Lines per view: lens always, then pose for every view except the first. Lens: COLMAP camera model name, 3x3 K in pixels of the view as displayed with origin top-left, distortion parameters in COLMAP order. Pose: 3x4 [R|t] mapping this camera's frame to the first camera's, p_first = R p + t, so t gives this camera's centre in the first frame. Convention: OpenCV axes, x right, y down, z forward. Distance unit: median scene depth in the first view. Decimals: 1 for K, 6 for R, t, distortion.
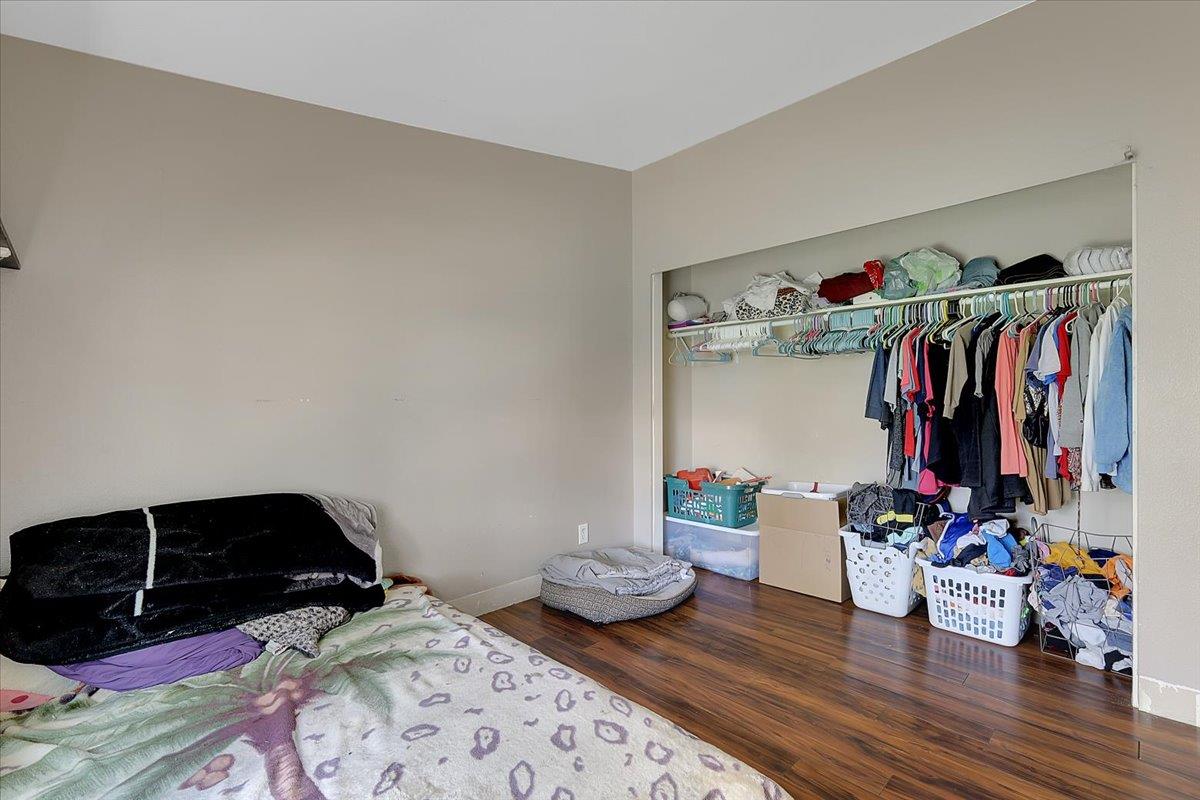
lens RADIAL K [[540.6, 0, 600.8], [0, 540.6, 399.6], [0, 0, 1]] dist [0.000122, -0.000036]
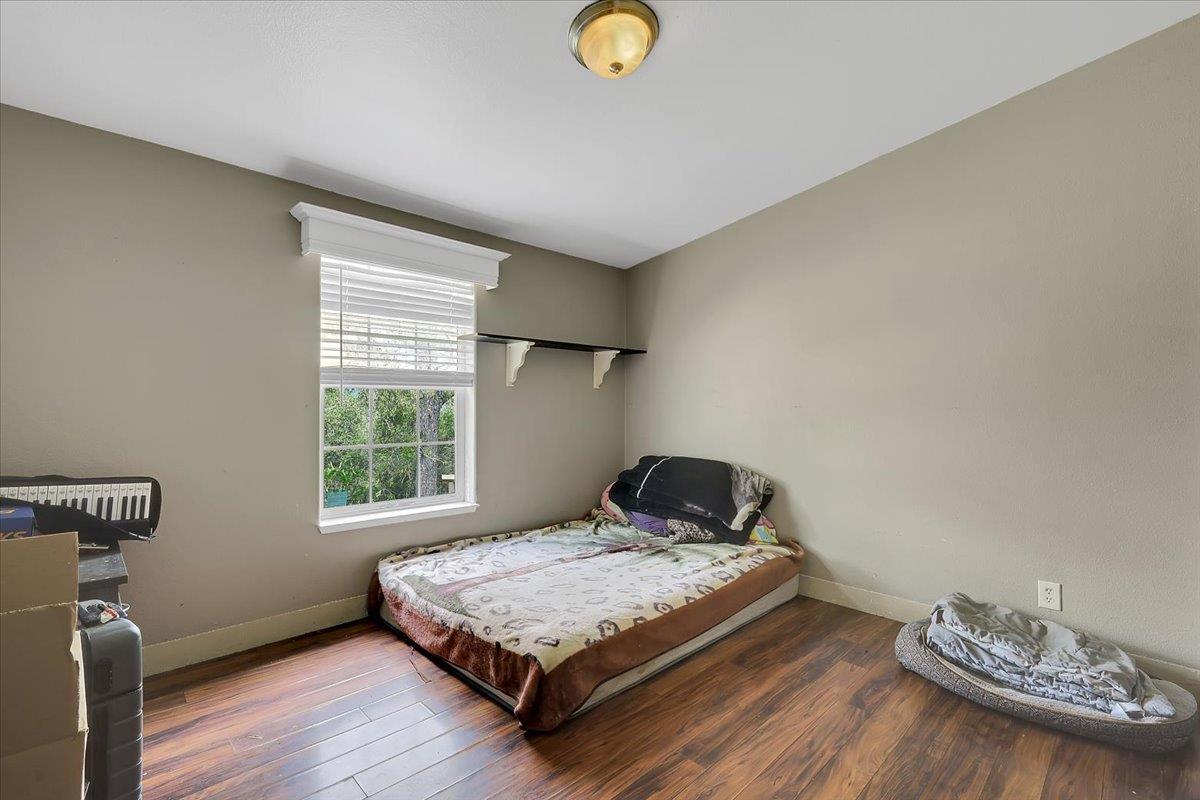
lens RADIAL K [[525.3, 0, 600.6], [0, 525.3, 399.1], [0, 0, 1]] dist [0.000832, 0.000089]
pose [[-0.003555, -0.002891, -0.999990, 1.376176], [-0.004208, 0.999987, -0.002876, -0.018948], [0.999985, 0.004198, -0.003567, 0.824296]]
